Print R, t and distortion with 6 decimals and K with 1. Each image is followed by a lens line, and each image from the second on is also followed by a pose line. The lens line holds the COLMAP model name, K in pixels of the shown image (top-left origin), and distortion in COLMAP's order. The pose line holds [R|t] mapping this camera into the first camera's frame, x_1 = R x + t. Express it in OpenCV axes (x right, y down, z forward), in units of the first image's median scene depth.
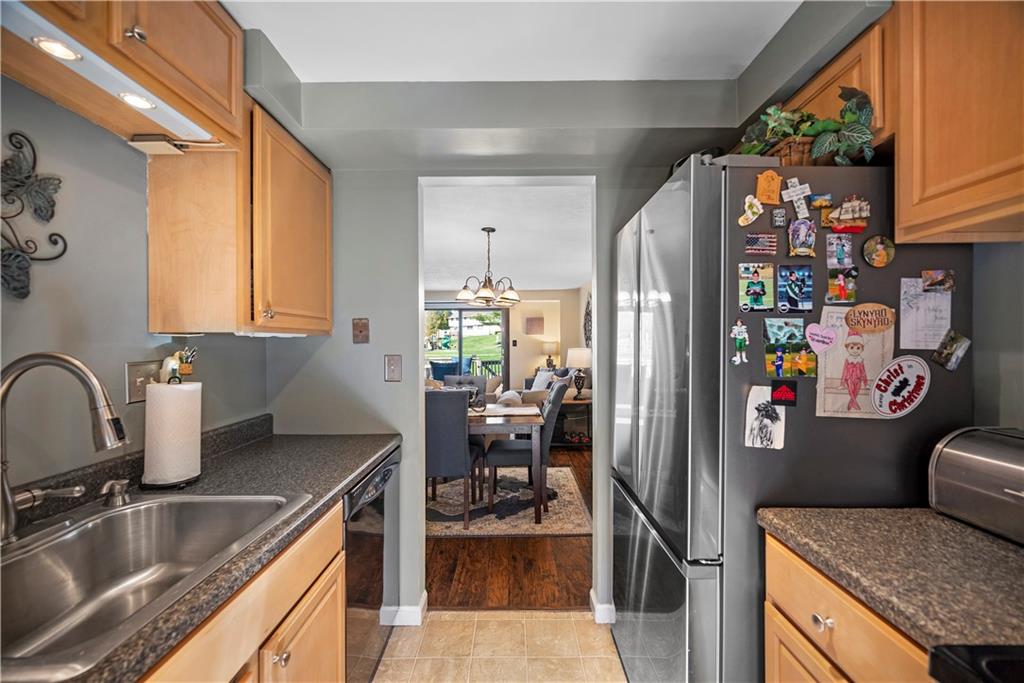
lens RADIAL K [[404.1, 0, 514.1], [0, 404.1, 343.8], [0, 0, 1]] dist [0.000036, -0.000119]
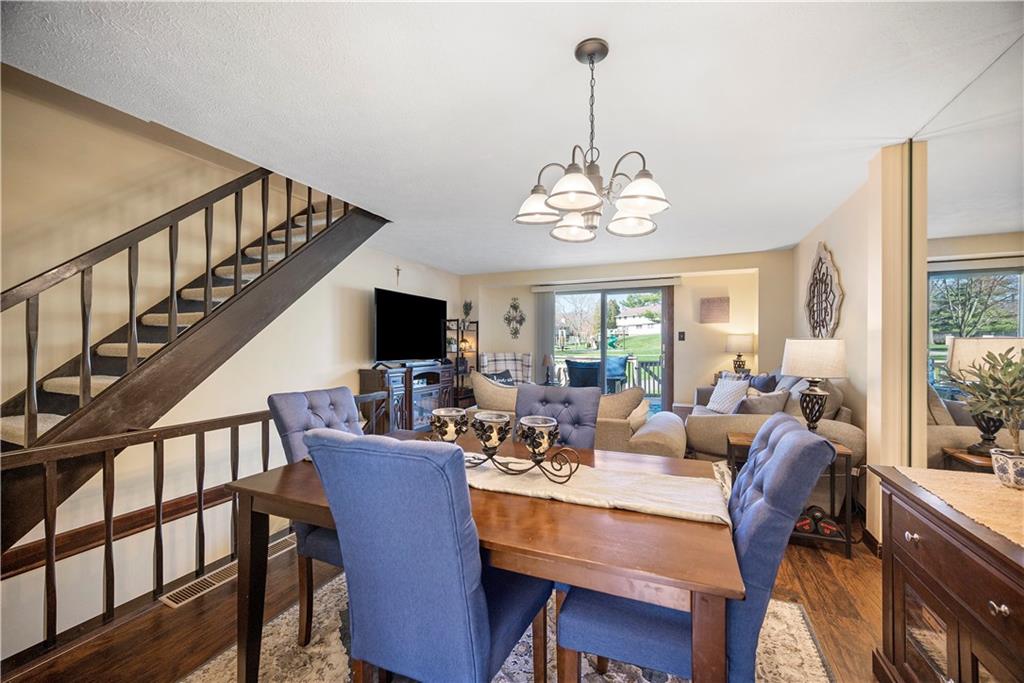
lens RADIAL K [[404.1, 0, 514.1], [0, 404.1, 343.8], [0, 0, 1]] dist [0.000036, -0.000119]
pose [[0.916400, 0.004437, -0.400238, 0.015436], [-0.004369, 0.999990, 0.001082, 0.012112], [0.400239, 0.000758, 0.916410, 0.248796]]
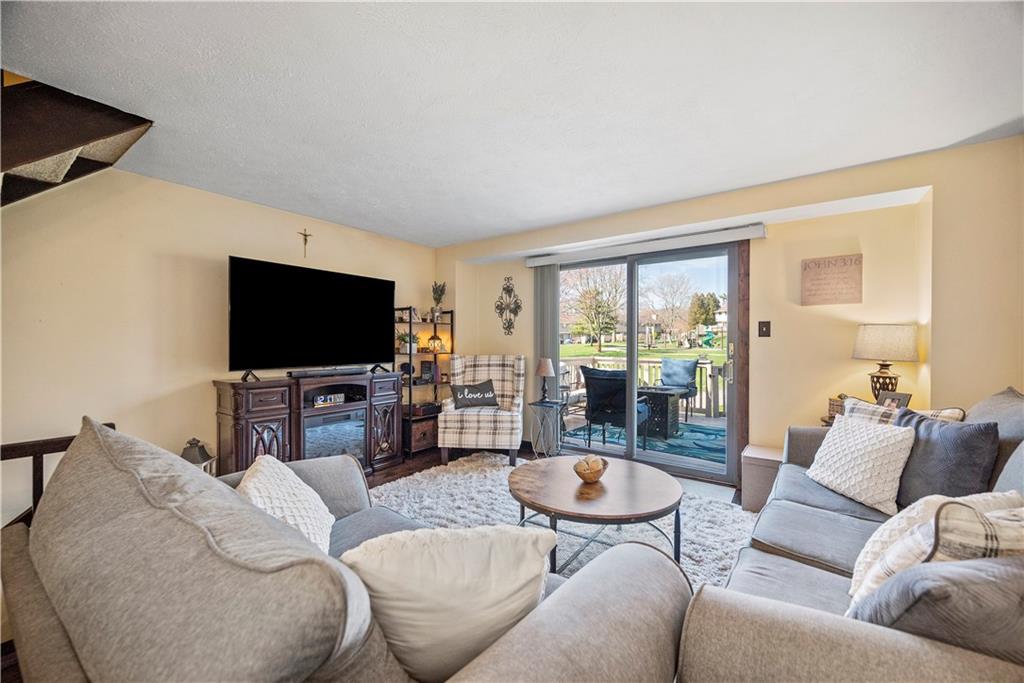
lens RADIAL K [[408.2, 0, 513.2], [0, 408.2, 344.0], [0, 0, 1]] dist [-0.001156, -0.000377]
pose [[0.809008, 0.008195, -0.587741, 0.037099], [-0.004662, 0.999961, 0.007525, 0.011085], [0.587779, -0.003348, 0.809014, 0.535491]]
